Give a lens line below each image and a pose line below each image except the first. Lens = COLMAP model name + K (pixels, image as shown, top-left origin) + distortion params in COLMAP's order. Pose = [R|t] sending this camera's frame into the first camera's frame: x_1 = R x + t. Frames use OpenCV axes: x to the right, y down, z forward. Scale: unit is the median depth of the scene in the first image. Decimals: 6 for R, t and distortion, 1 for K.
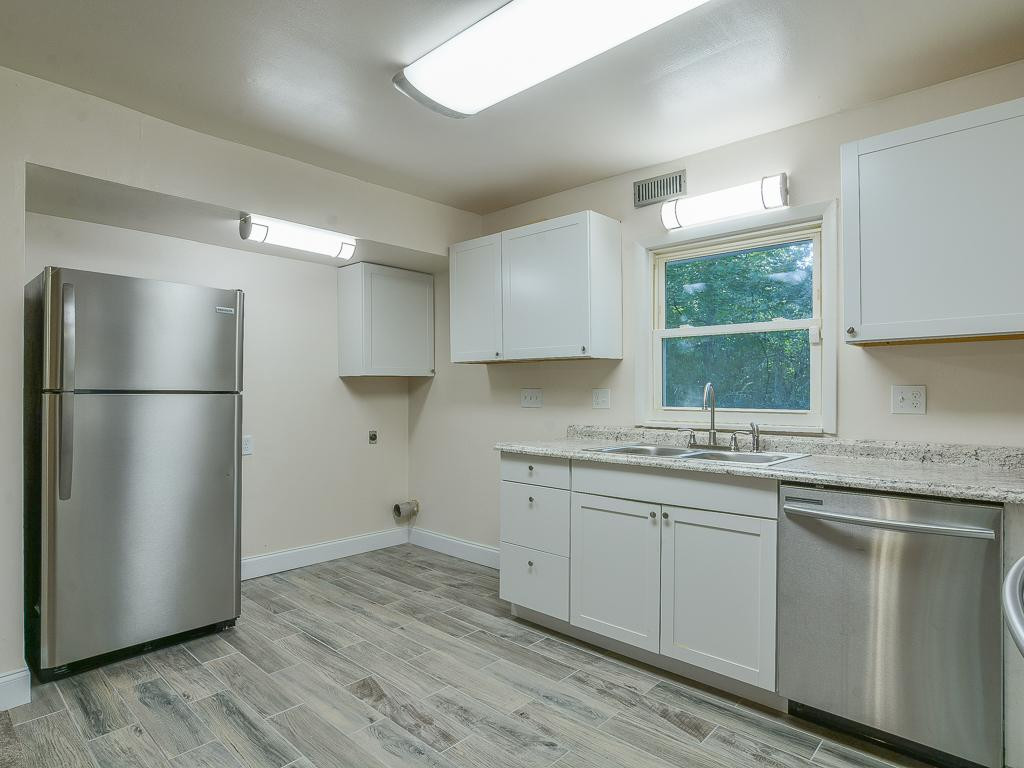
lens RADIAL K [[559.6, 0, 516.8], [0, 559.6, 392.7], [0, 0, 1]] dist [-0.017835, 0.000206]
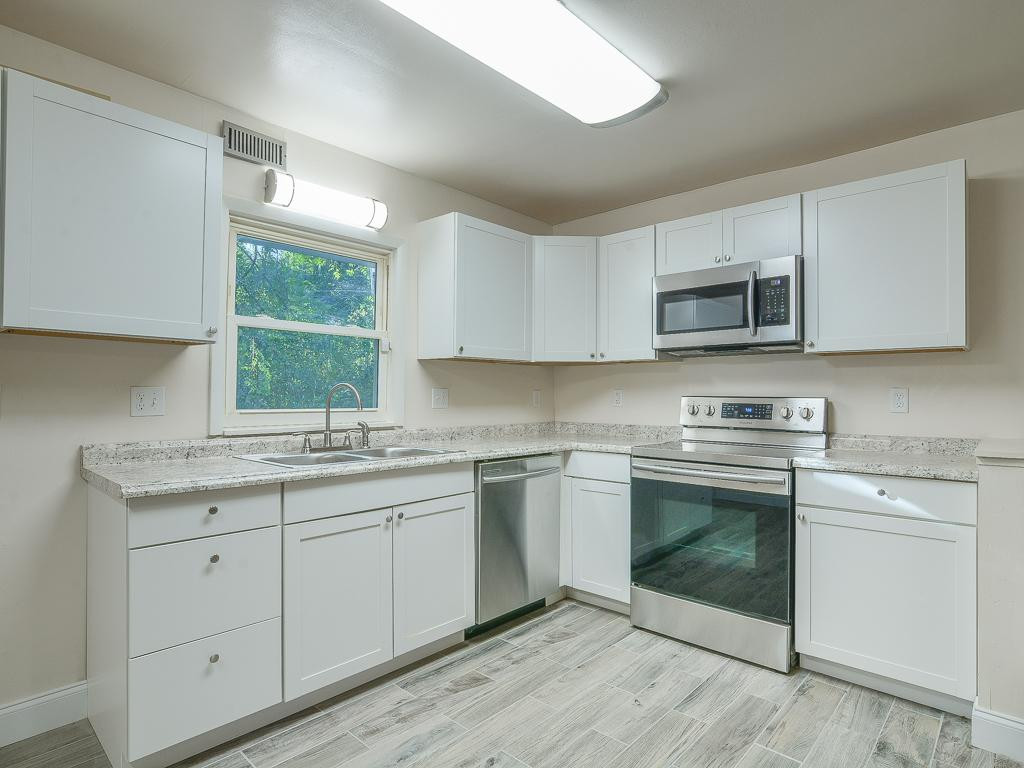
lens RADIAL K [[559.6, 0, 516.8], [0, 559.6, 392.7], [0, 0, 1]] dist [-0.017835, 0.000206]
pose [[0.010374, 0.002275, 0.999944, -0.642873], [-0.002922, 0.999993, -0.002244, 0.000611], [-0.999942, -0.002898, 0.010381, 0.681394]]
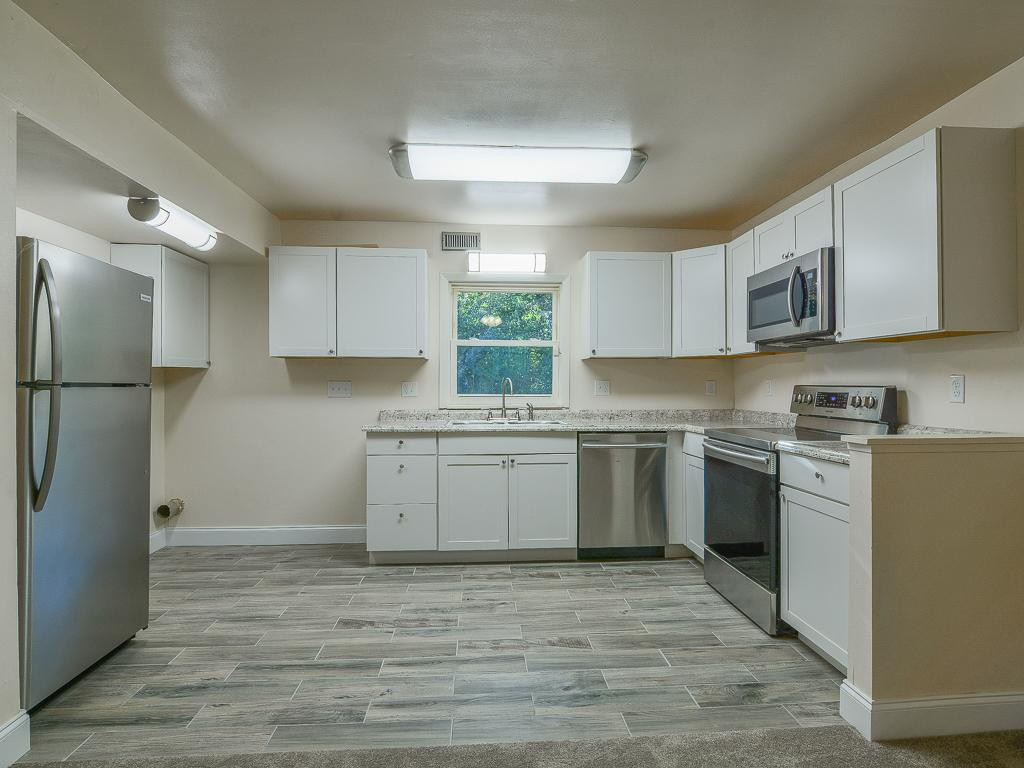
lens RADIAL K [[559.6, 0, 516.8], [0, 559.6, 392.7], [0, 0, 1]] dist [-0.017835, 0.000206]
pose [[0.690499, -0.012379, 0.723228, -0.770011], [0.002561, 0.999889, 0.014669, 0.000712], [-0.723329, -0.008277, 0.690454, -0.099362]]
